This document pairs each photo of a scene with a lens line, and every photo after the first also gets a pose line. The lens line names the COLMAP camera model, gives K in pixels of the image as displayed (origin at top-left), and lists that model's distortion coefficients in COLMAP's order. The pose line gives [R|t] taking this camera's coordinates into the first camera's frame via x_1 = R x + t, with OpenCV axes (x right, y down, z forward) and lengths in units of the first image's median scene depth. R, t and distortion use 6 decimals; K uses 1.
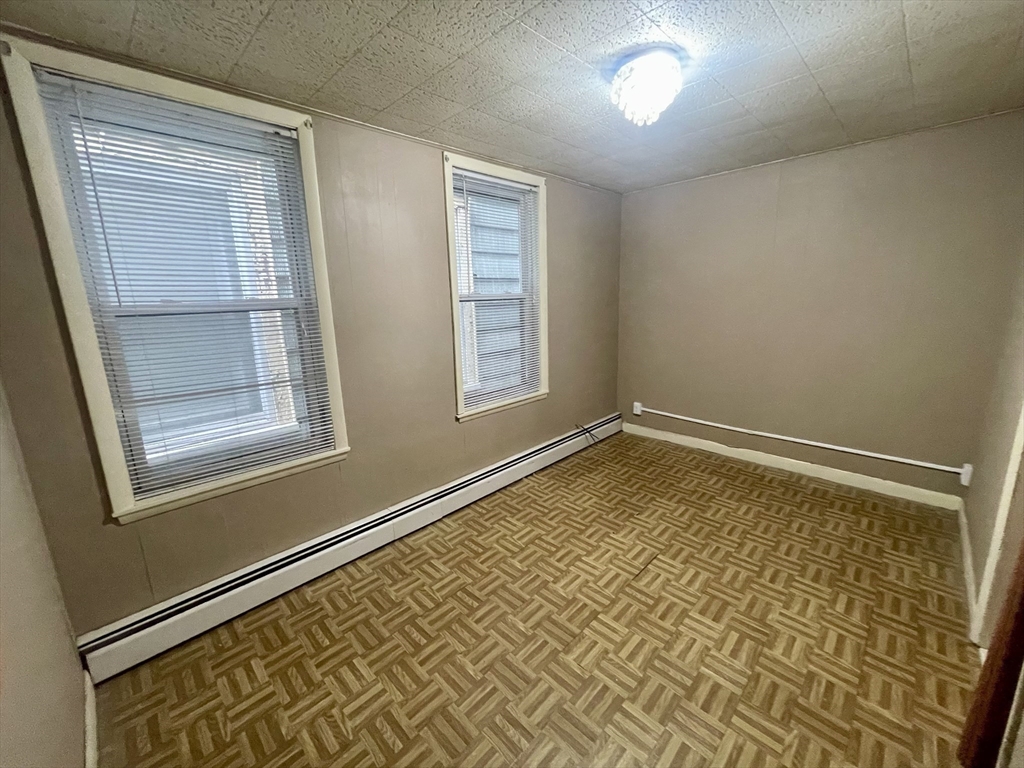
lens RADIAL K [[413.7, 0, 520.5], [0, 413.7, 378.4], [0, 0, 1]] dist [-0.005052, 0.001503]
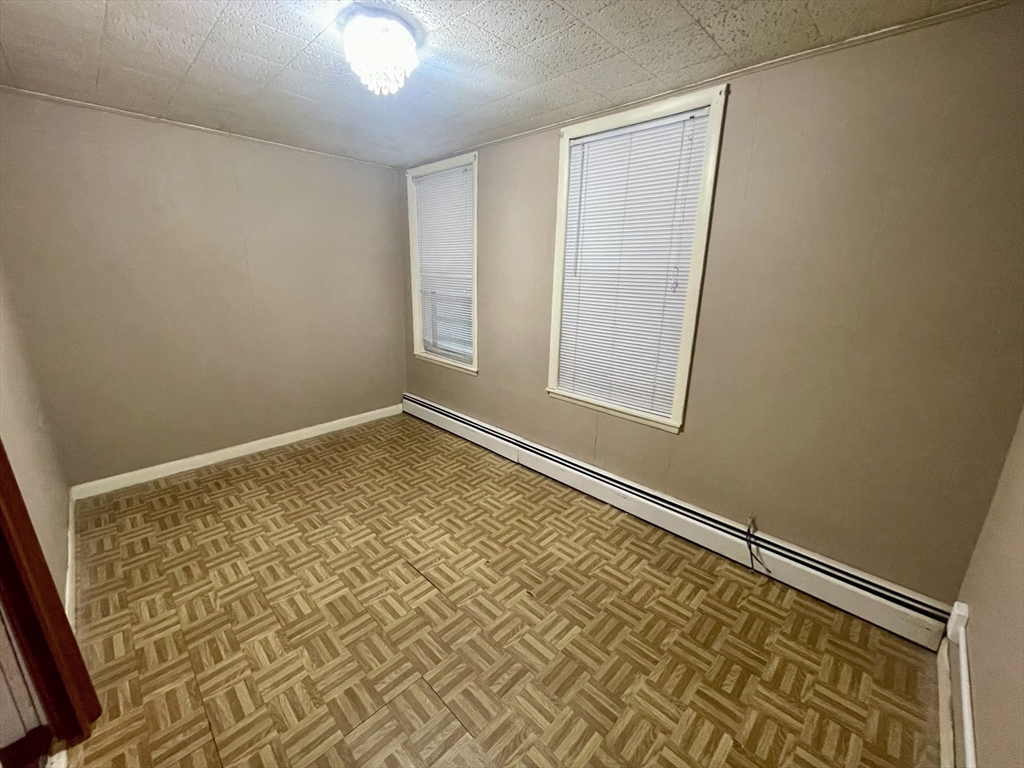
lens RADIAL K [[413.7, 0, 514.9], [0, 413.7, 392.2], [0, 0, 1]] dist [-0.005052, 0.001503]
pose [[-0.010034, 0.310212, -0.950614, 0.983871], [-0.222039, 0.926238, 0.304601, -0.238560], [0.974986, 0.214130, 0.059586, 0.982887]]
